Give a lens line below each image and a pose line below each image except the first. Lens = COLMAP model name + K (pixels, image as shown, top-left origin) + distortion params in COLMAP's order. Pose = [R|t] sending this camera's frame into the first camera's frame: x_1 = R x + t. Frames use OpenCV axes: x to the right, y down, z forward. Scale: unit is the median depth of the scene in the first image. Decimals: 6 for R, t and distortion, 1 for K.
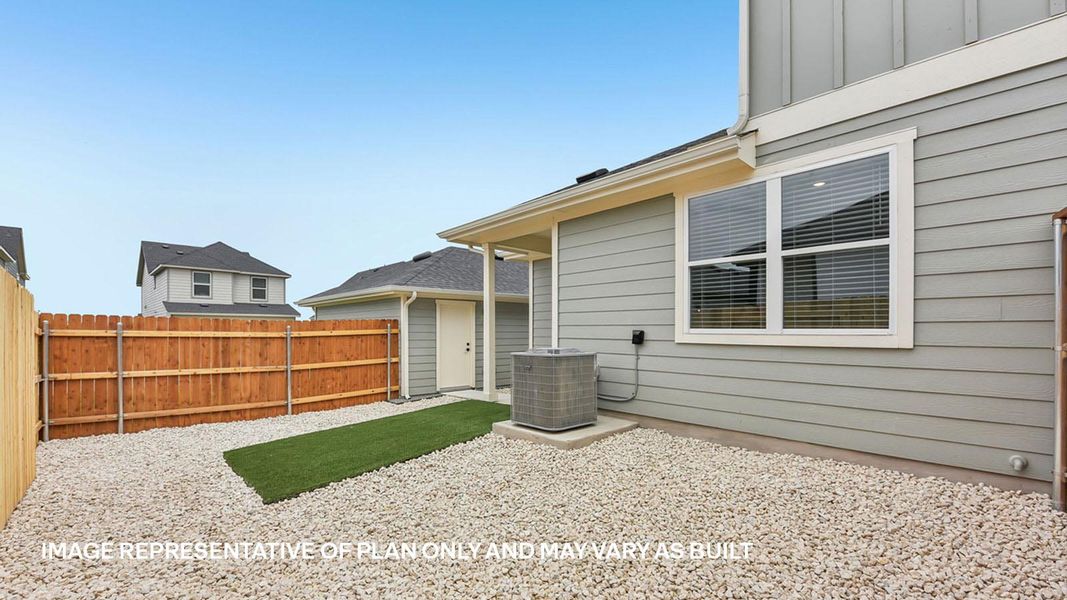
lens RADIAL K [[432.1, 0, 534.4], [0, 432.1, 333.3], [0, 0, 1]] dist [-0.003886, -0.000161]
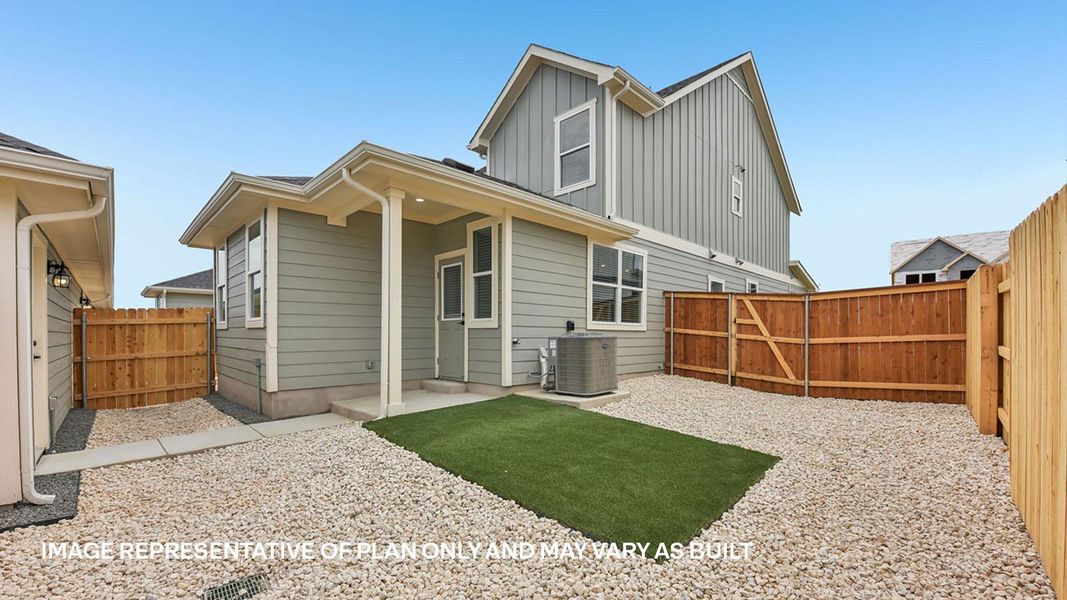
lens RADIAL K [[432.1, 0, 558.8], [0, 432.1, 333.6], [0, 0, 1]] dist [-0.003886, -0.000161]
pose [[-0.061360, 0.000274, 0.998116, -0.852364], [0.003272, 0.999995, -0.000074, 0.024669], [-0.998110, 0.003262, -0.061360, 0.807074]]
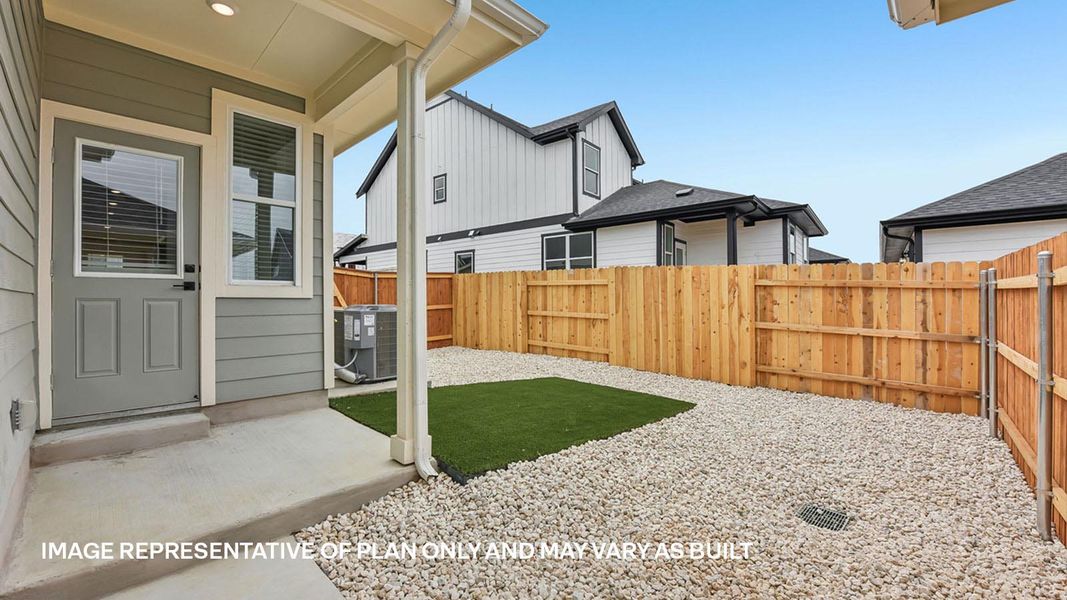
lens RADIAL K [[432.1, 0, 530.6], [0, 432.1, 297.6], [0, 0, 1]] dist [-0.003886, -0.000161]
pose [[-0.999107, 0.006638, -0.041716, -0.197638], [0.006972, 0.999945, -0.007866, 0.018264], [0.041661, -0.008150, -0.999099, 1.462045]]
